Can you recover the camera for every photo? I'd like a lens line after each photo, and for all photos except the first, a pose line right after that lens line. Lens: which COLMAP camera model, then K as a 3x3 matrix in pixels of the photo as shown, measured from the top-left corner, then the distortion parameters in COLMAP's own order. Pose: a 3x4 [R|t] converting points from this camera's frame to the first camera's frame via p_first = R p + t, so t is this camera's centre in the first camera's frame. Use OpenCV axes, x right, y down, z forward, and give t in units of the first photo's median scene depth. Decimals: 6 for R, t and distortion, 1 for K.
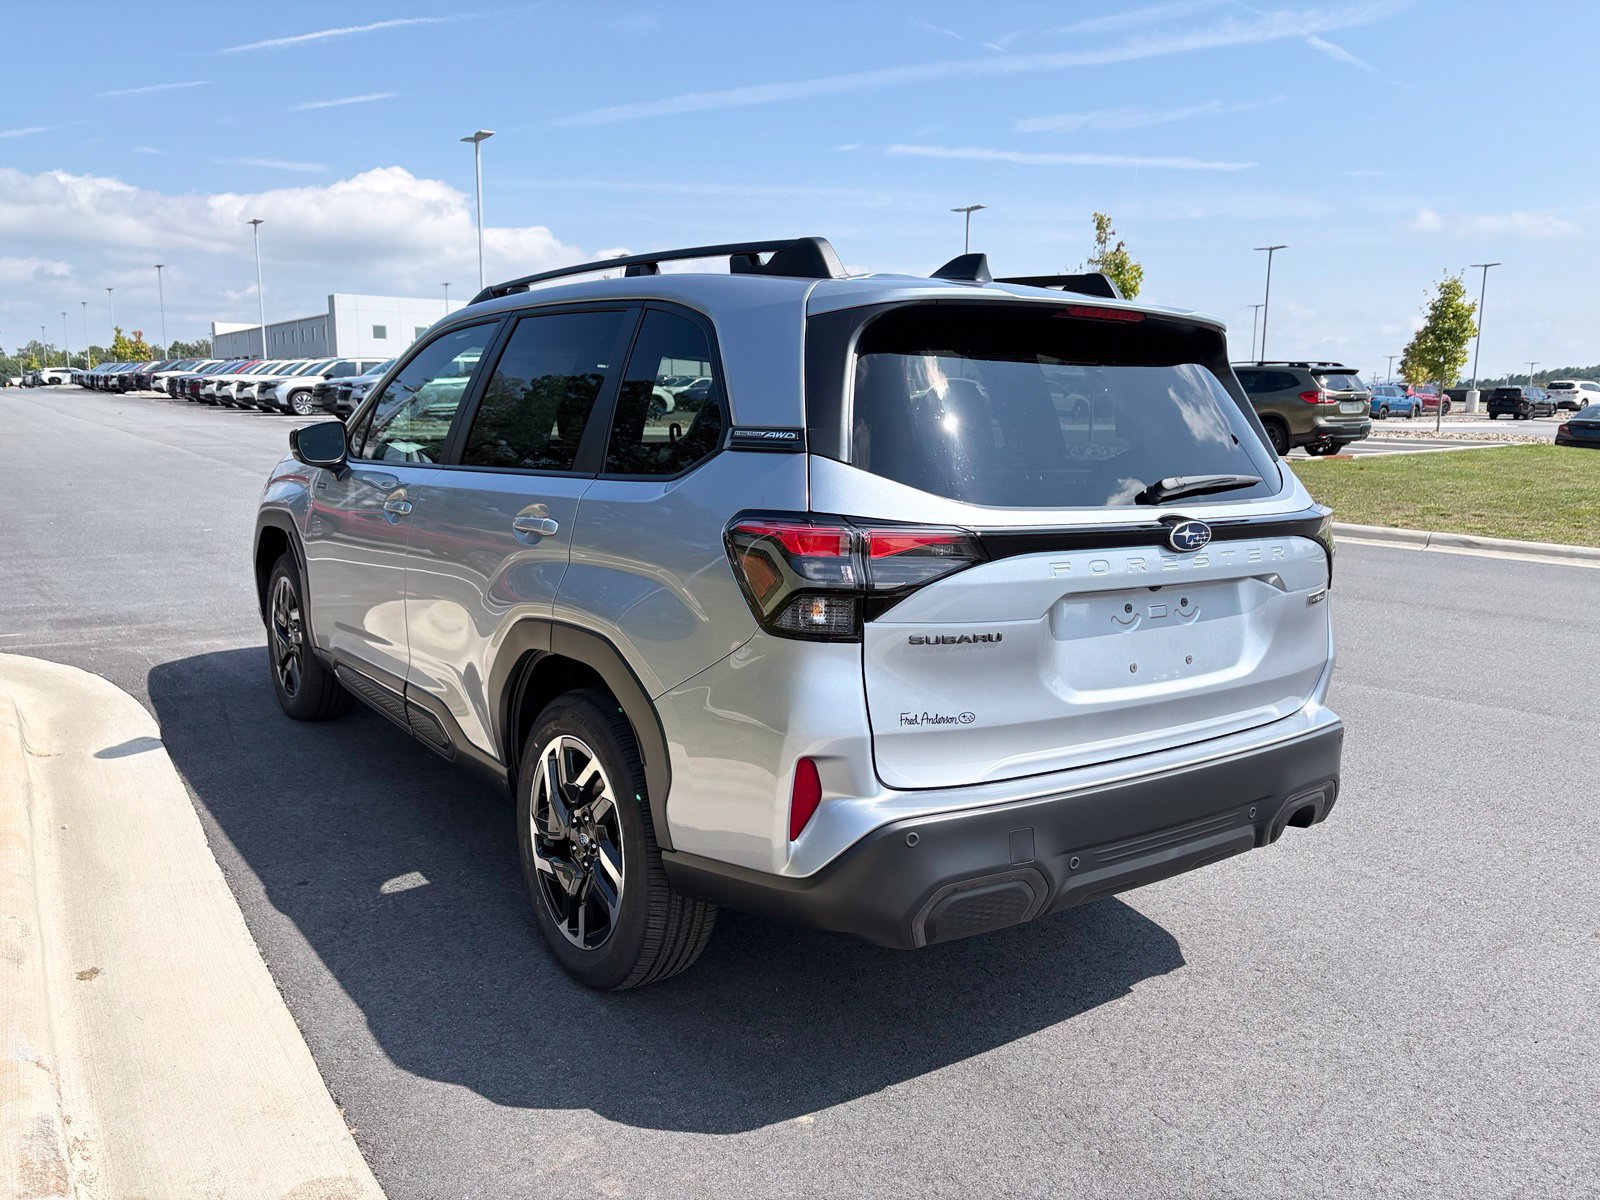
lens RADIAL K [[1215.9, 0, 806.2], [0, 1215.9, 600.5], [0, 0, 1]] dist [0.022134, 0.003518]
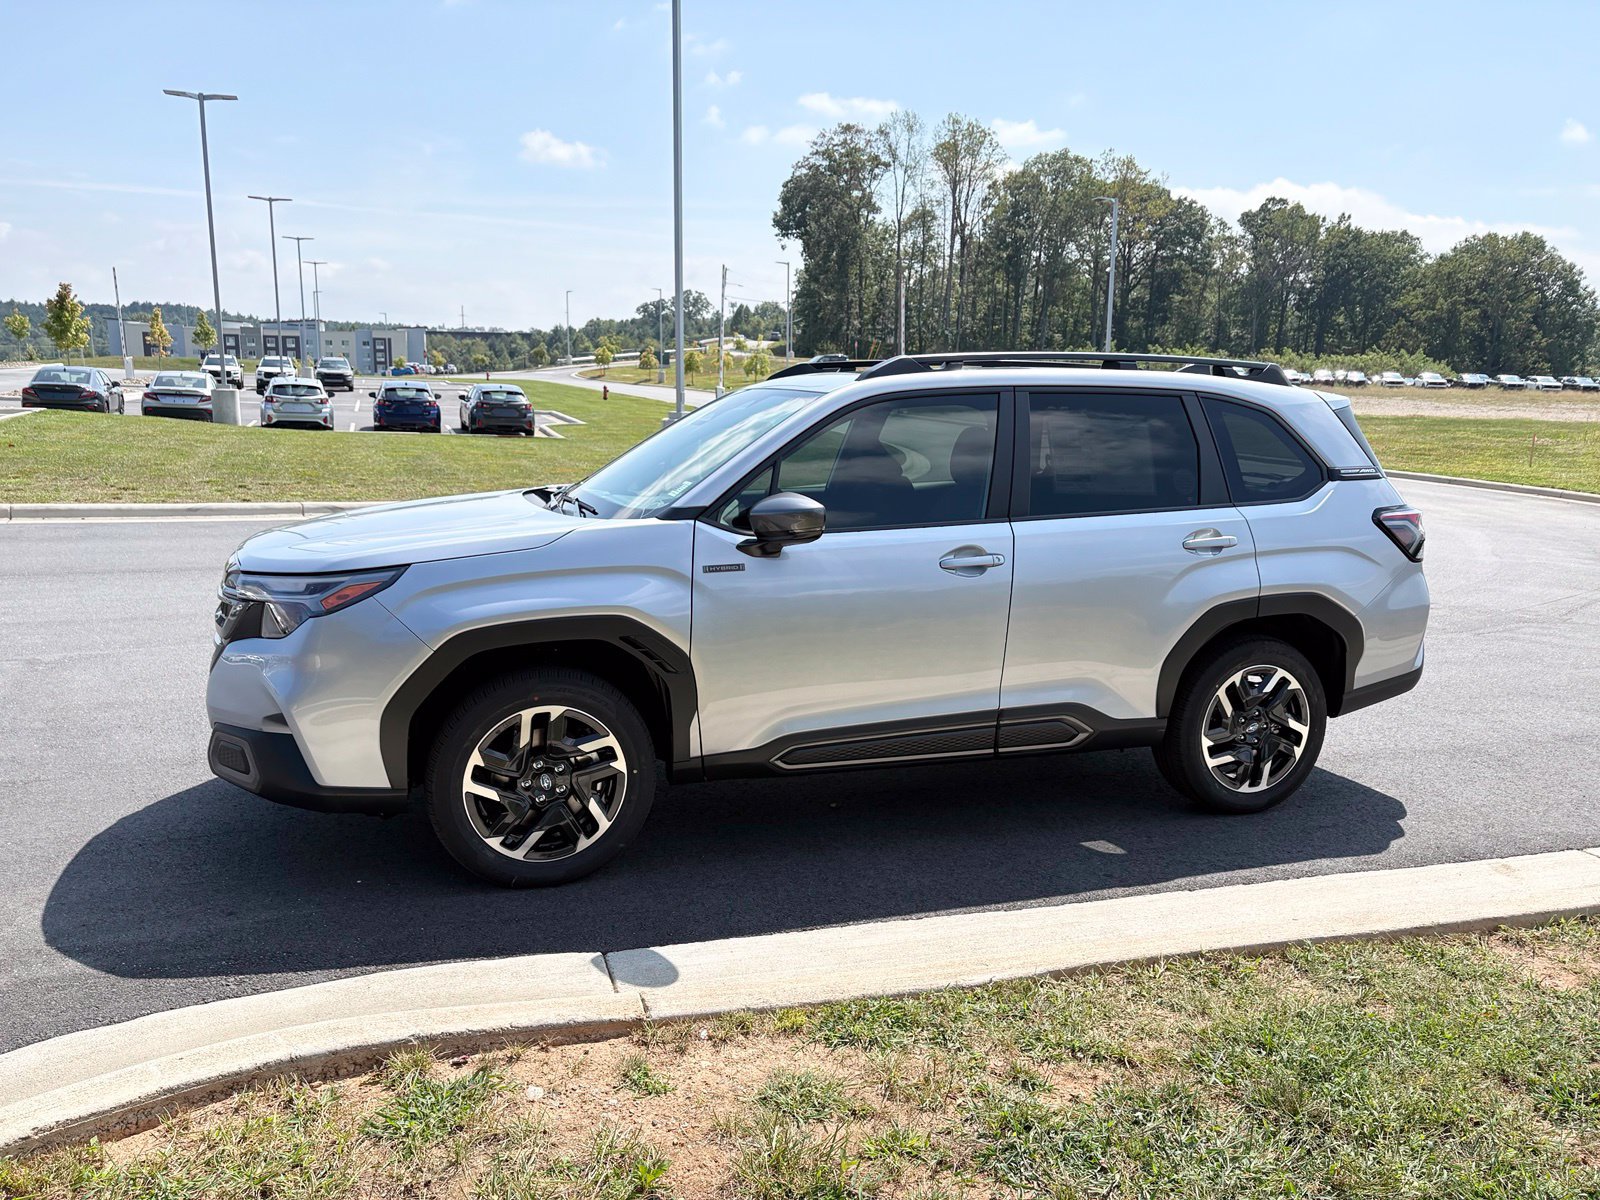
lens RADIAL K [[1210.0, 0, 795.0], [0, 1210.0, 606.7], [0, 0, 1]] dist [0.015396, -0.004571]
pose [[0.284399, -0.188179, 0.940056, -1.821607], [0.141202, 0.978075, 0.153071, -0.292080], [-0.948251, 0.089205, 0.304735, 1.053081]]
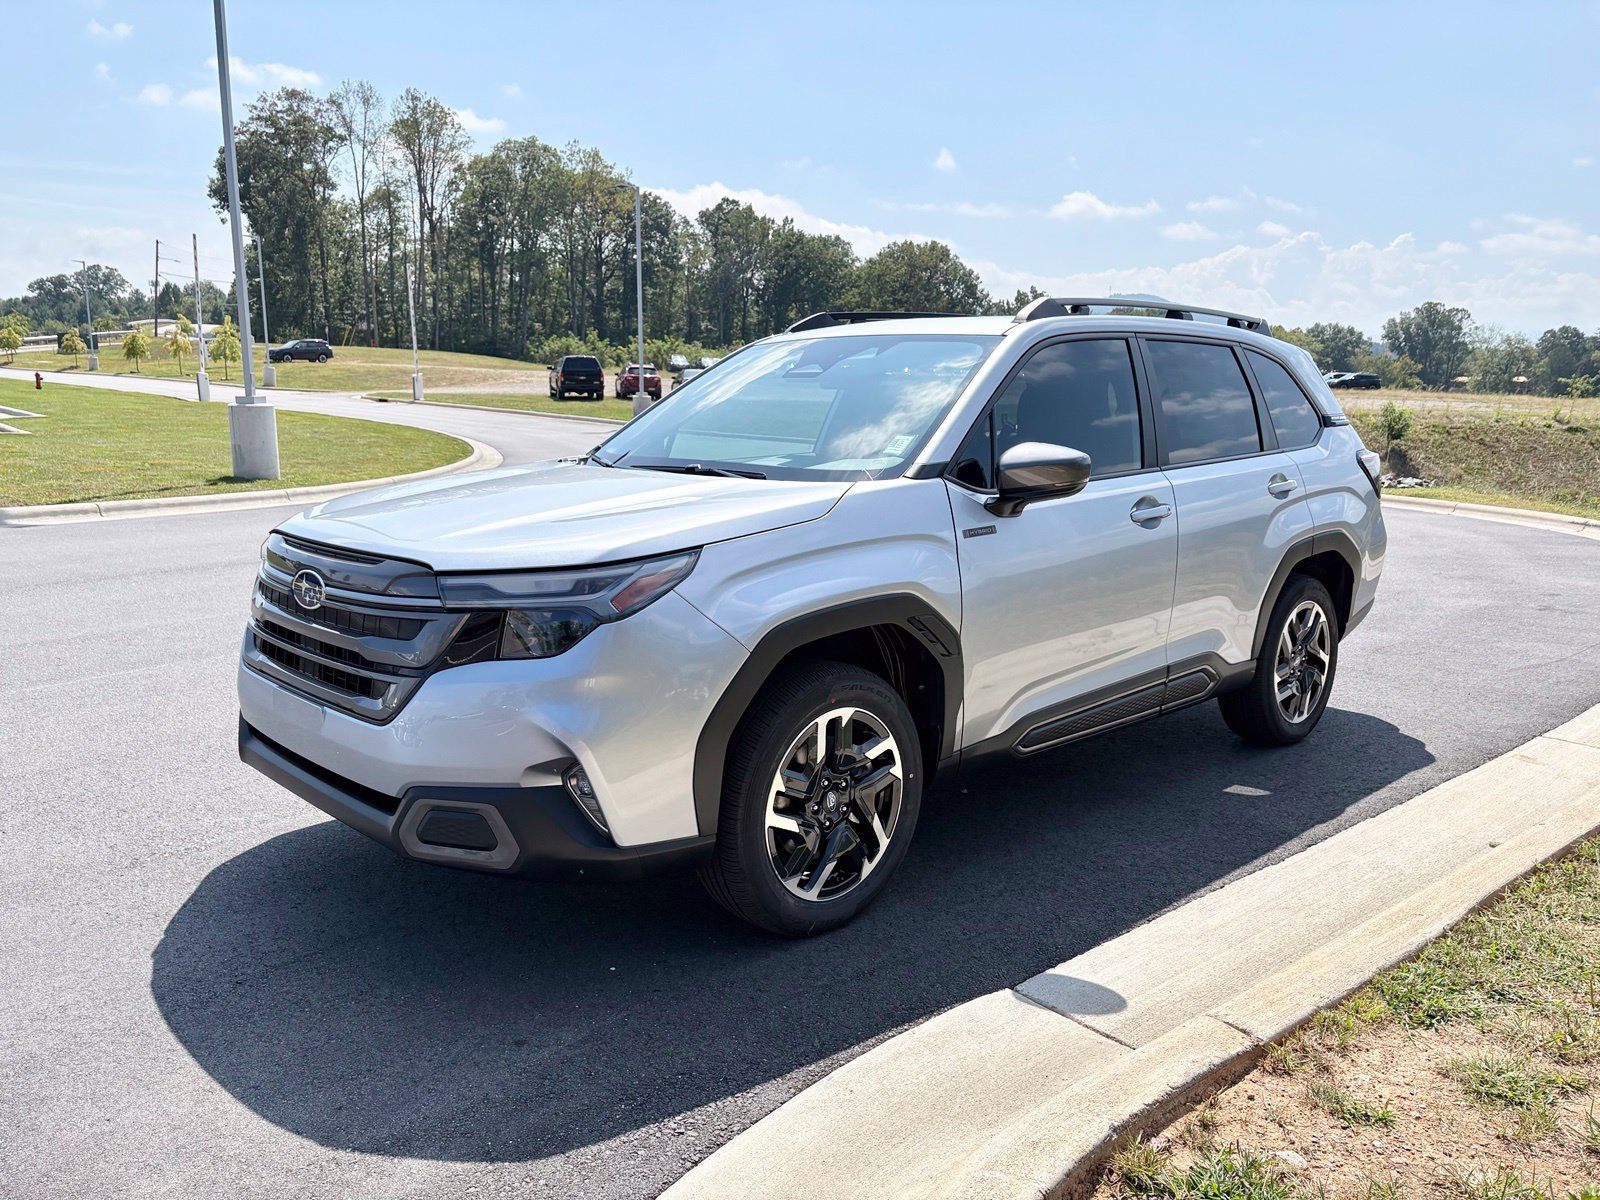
lens RADIAL K [[1208.0, 0, 792.9], [0, 1208.0, 595.2], [0, 0, 1]] dist [0.048353, -0.036943]
pose [[-0.135322, -0.192457, 0.971930, -1.713869], [0.143460, 0.966810, 0.211418, -0.354711], [-0.980361, 0.168042, -0.103221, 1.829194]]
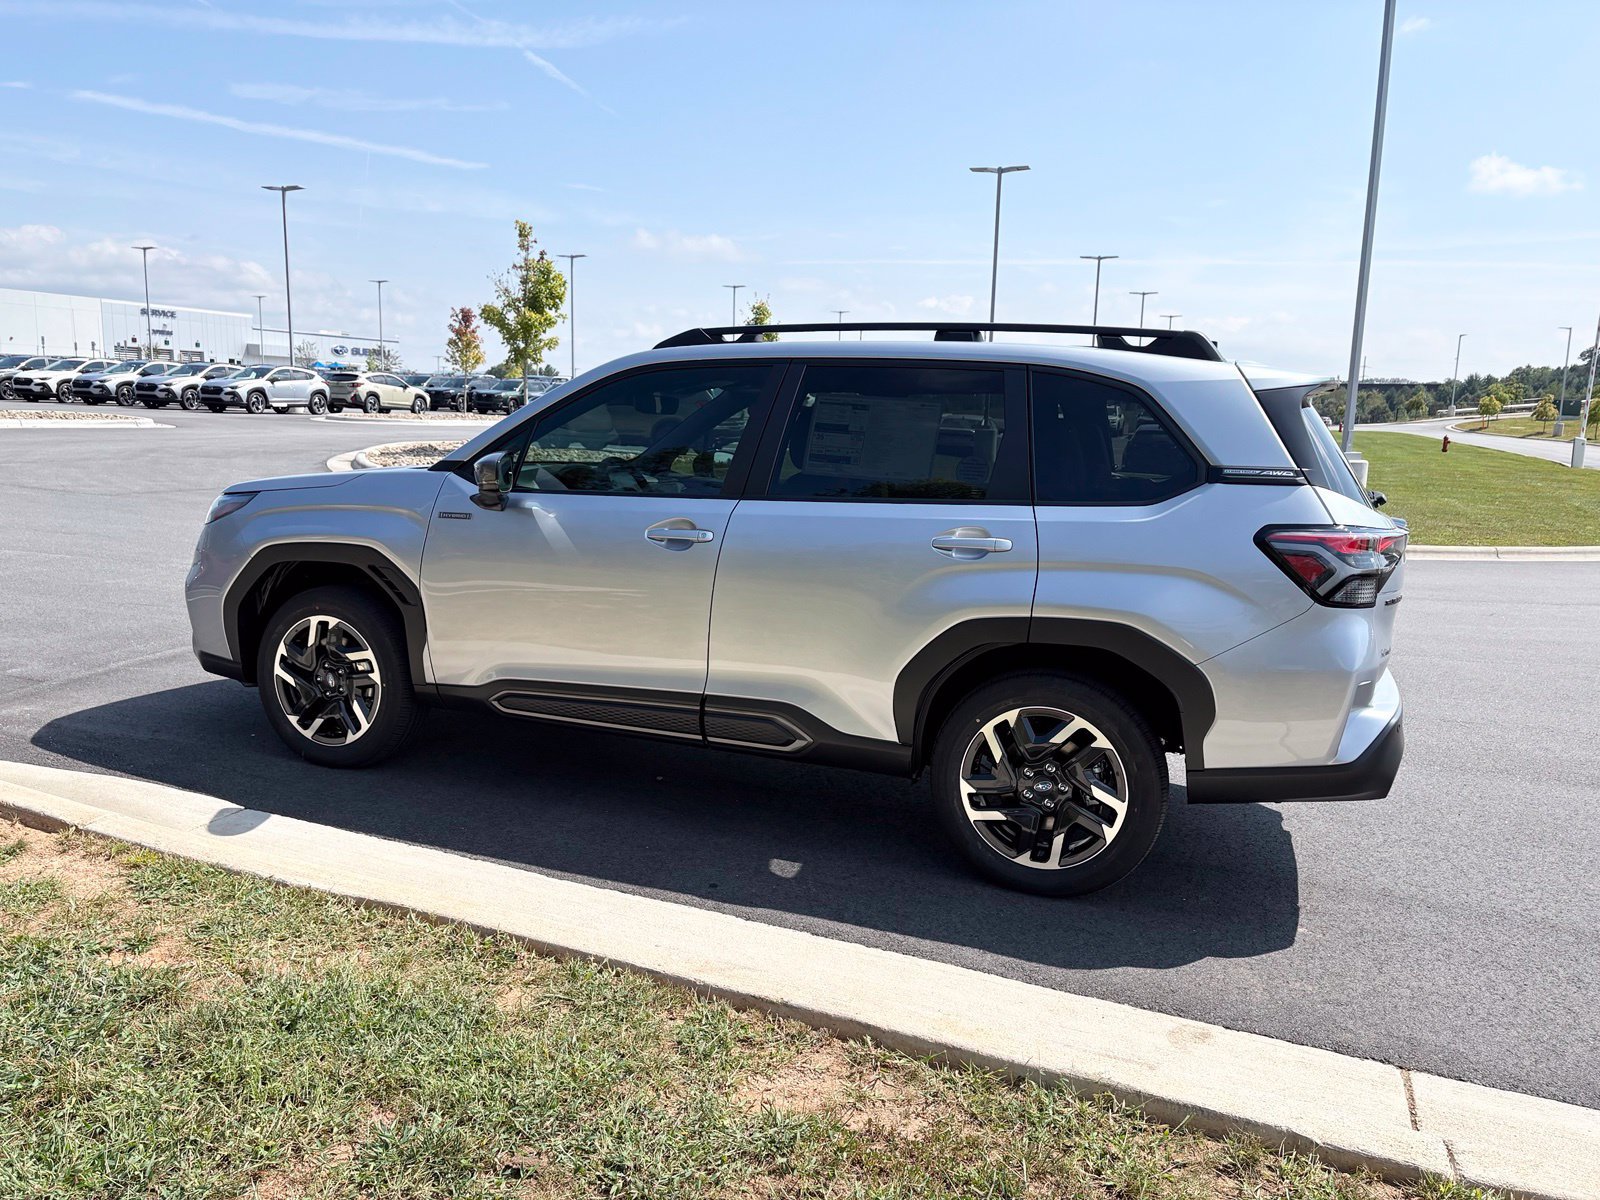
lens RADIAL K [[1208.0, 0, 792.9], [0, 1208.0, 595.2], [0, 0, 1]] dist [0.048353, -0.036943]
pose [[0.835364, -0.073592, 0.544749, -1.067865], [0.071754, 0.997117, 0.024671, -0.054147], [-0.544994, 0.018479, 0.838236, 0.065969]]
